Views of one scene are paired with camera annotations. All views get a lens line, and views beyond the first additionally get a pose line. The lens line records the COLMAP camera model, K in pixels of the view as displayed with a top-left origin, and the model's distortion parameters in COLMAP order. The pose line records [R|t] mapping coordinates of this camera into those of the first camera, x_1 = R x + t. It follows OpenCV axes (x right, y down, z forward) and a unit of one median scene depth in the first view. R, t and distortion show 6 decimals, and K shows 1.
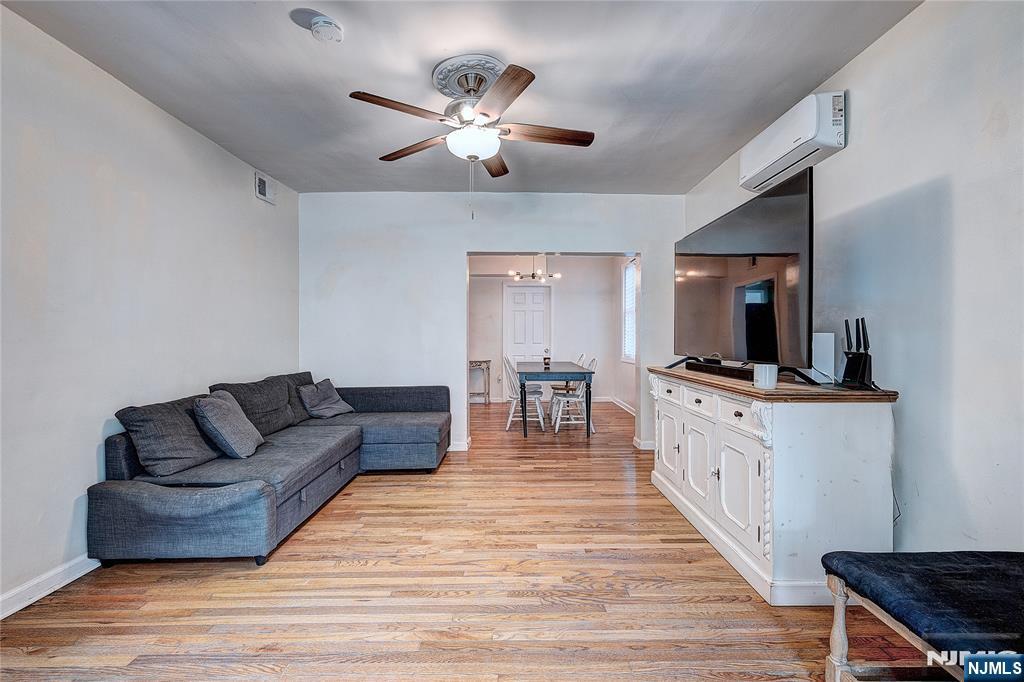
lens RADIAL K [[447.8, 0, 501.7], [0, 447.8, 333.2], [0, 0, 1]] dist [-0.002486, -0.001519]
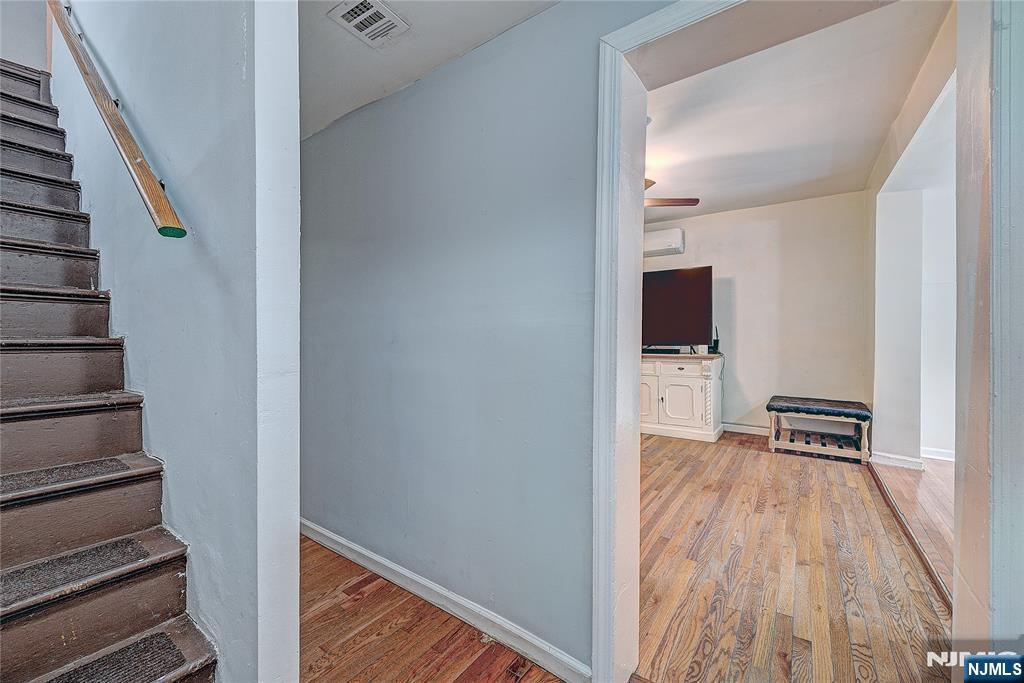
lens RADIAL K [[405.9, 0, 509.4], [0, 405.9, 338.3], [0, 0, 1]] dist [0.017814, 0.000254]
pose [[0.581954, -0.010941, 0.813148, -1.848999], [0.002207, 0.999927, 0.011875, 0.003707], [-0.813219, -0.005116, 0.581935, 0.597147]]
